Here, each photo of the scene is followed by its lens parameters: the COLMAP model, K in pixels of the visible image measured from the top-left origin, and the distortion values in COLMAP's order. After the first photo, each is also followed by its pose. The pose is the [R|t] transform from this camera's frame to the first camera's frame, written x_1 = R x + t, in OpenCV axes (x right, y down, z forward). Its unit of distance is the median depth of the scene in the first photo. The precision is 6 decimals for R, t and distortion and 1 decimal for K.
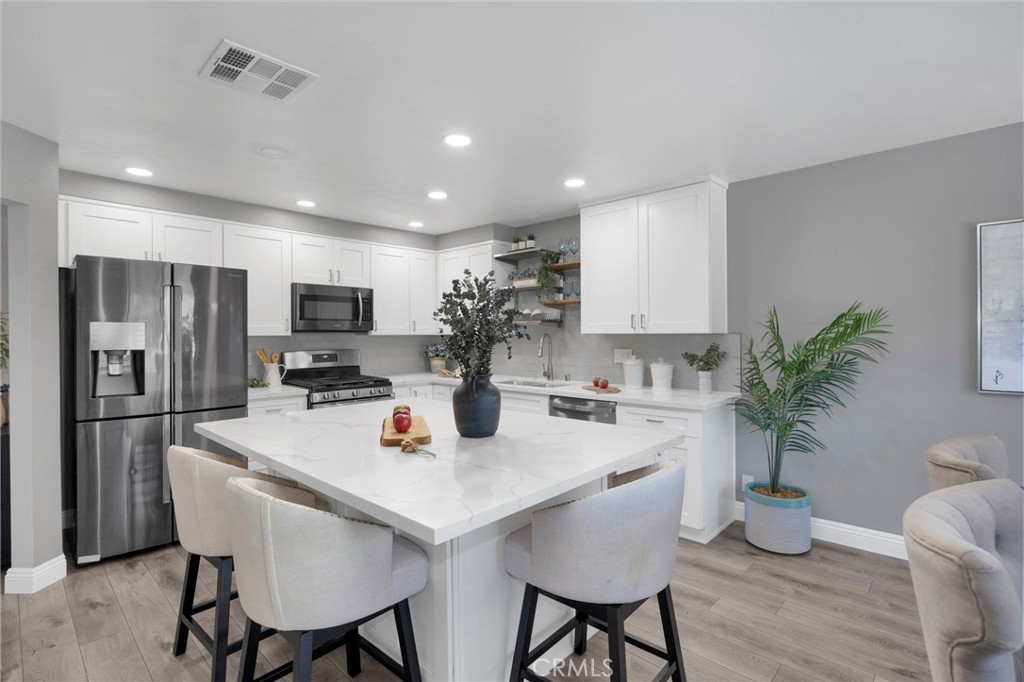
lens RADIAL K [[483.7, 0, 512.7], [0, 483.7, 334.9], [0, 0, 1]] dist [-0.002677, -0.000004]
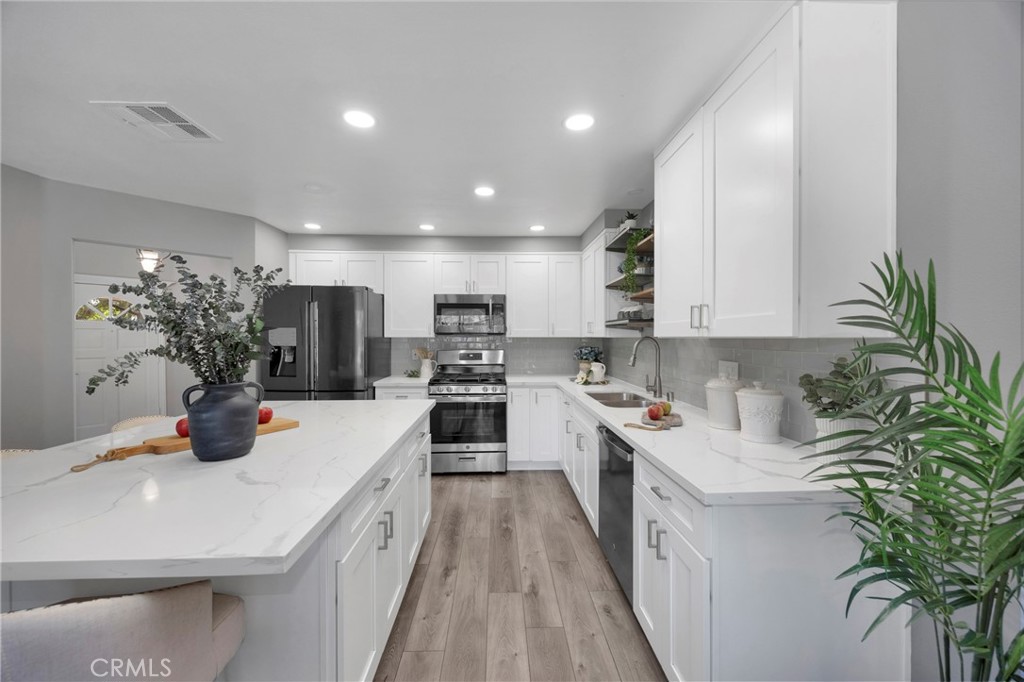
lens RADIAL K [[394.2, 0, 512.6], [0, 394.2, 344.5], [0, 0, 1]] dist [0.002116, 0.000027]
pose [[0.713926, 0.019042, -0.699962, 0.353687], [-0.003700, 0.999719, 0.023423, -0.004381], [0.700211, -0.014133, 0.713796, 0.390295]]
